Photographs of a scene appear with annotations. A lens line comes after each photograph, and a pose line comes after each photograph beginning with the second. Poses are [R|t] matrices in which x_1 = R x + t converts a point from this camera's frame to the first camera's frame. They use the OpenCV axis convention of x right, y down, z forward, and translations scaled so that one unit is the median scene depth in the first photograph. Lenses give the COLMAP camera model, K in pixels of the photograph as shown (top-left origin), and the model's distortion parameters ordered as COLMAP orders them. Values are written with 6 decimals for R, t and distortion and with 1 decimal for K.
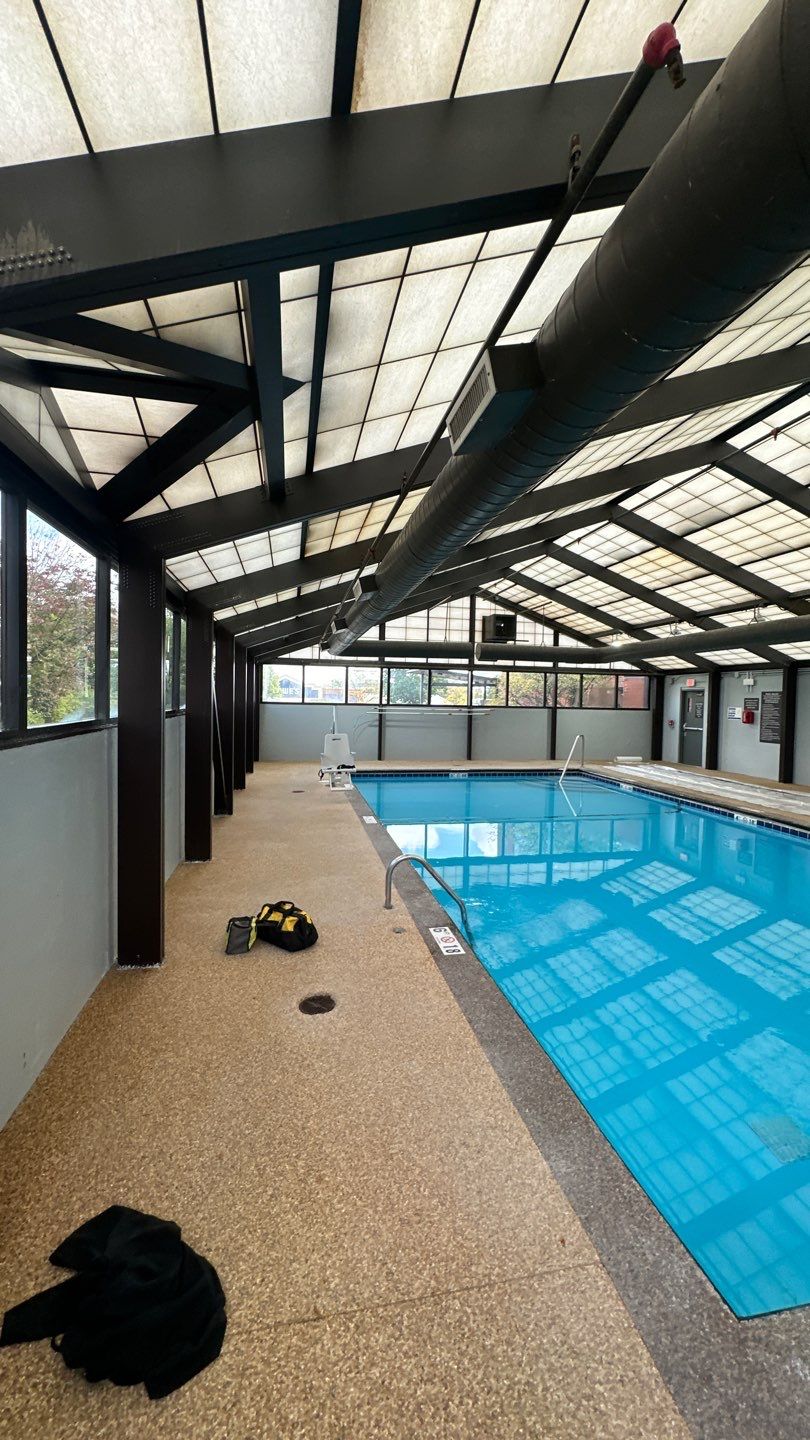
lens RADIAL K [[576.4, 0, 398.6], [0, 576.4, 726.6], [0, 0, 1]] dist [-0.000793, 0.001012]
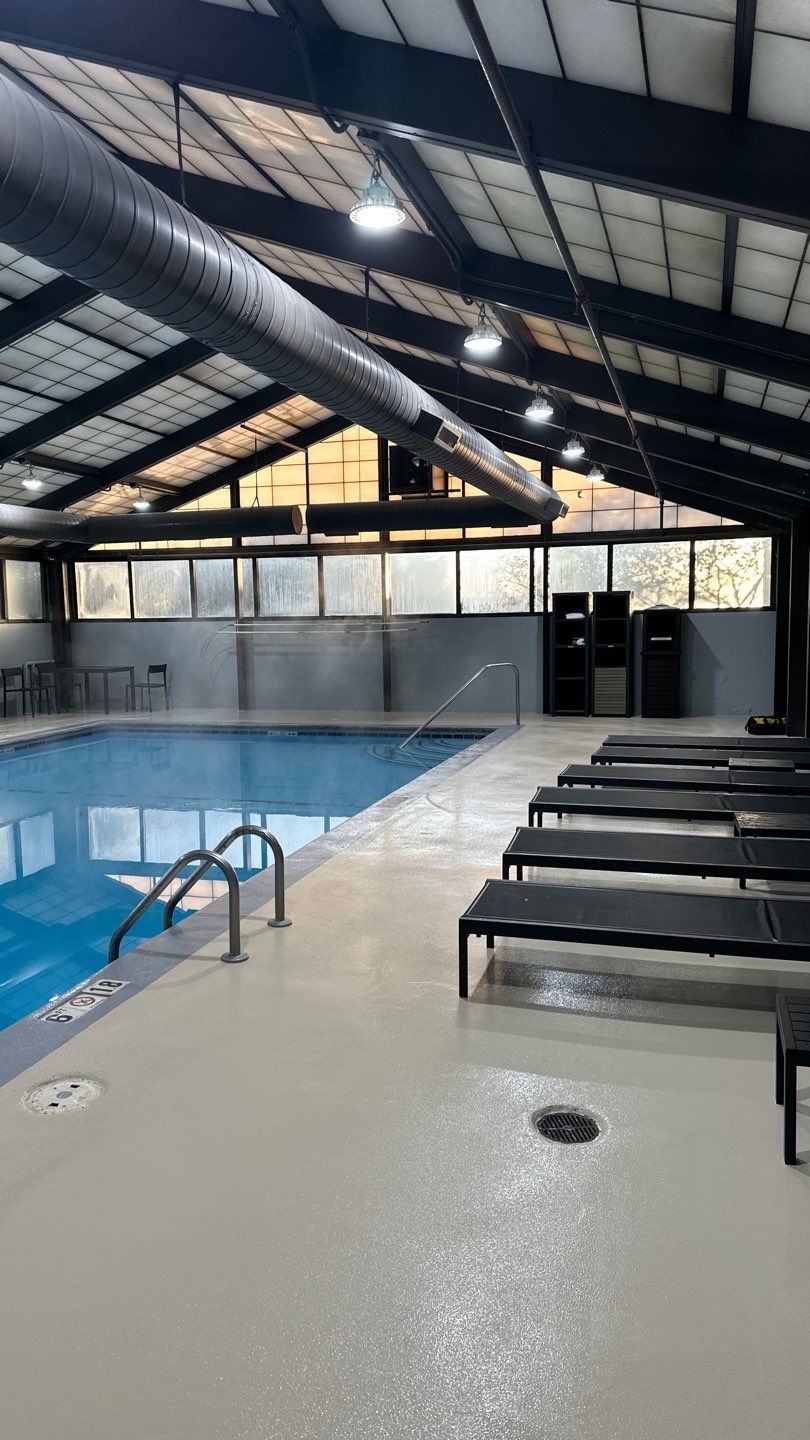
lens RADIAL K [[1008.5, 0, 416.5], [0, 1008.5, 720.9], [0, 0, 1]] dist [0.058821, -0.072188]
pose [[0.886743, 0.018153, -0.461905, 2.428606], [0.009883, 0.998256, 0.058204, 0.039581], [0.462156, -0.056177, 0.885017, 0.531707]]
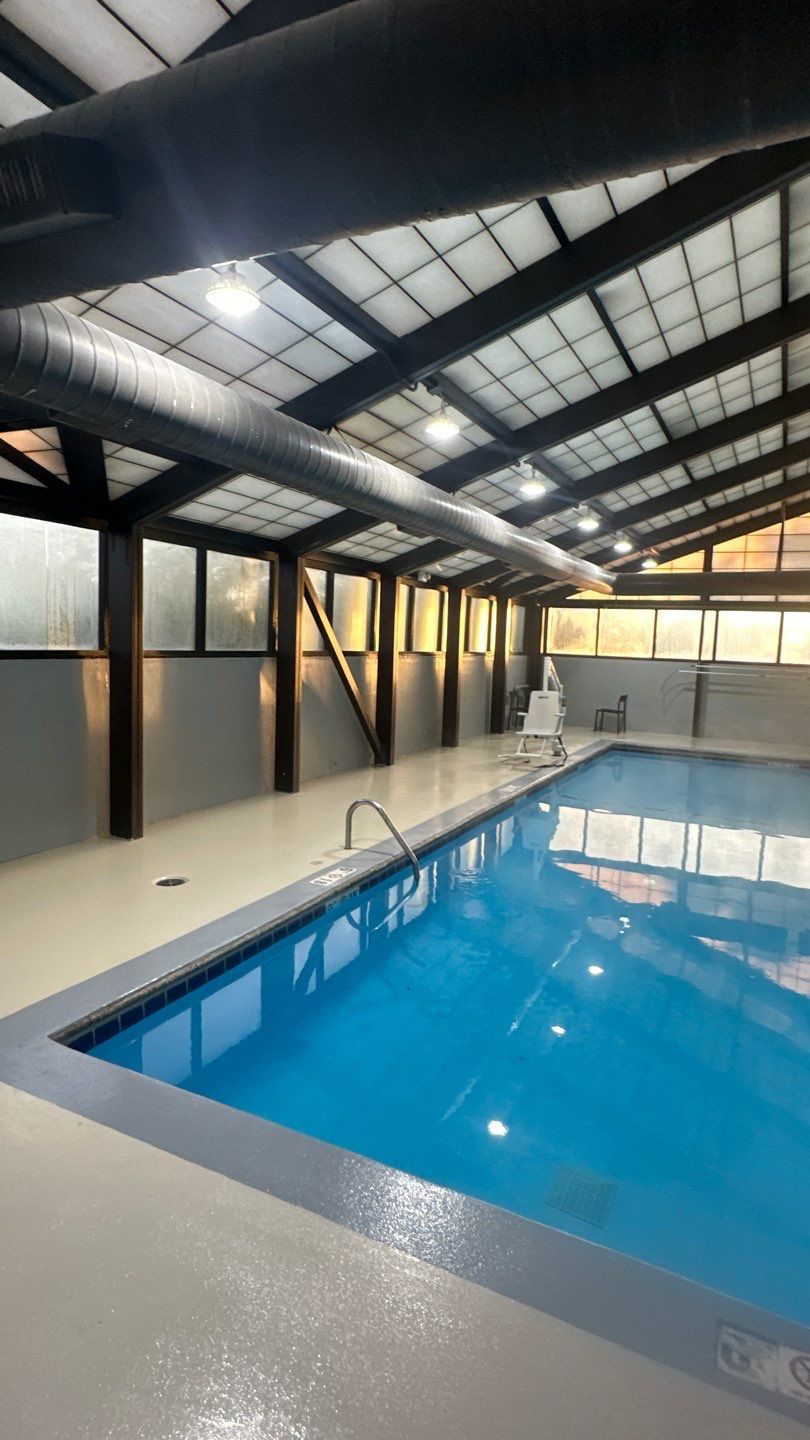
lens RADIAL K [[775.9, 0, 401.3], [0, 775.9, 724.7], [0, 0, 1]] dist [-0.027292, -0.000530]
pose [[0.799183, 0.076970, -0.596140, 0.984107], [-0.051109, 0.996877, 0.060194, 0.011897], [0.598912, -0.017638, 0.800621, -0.029959]]
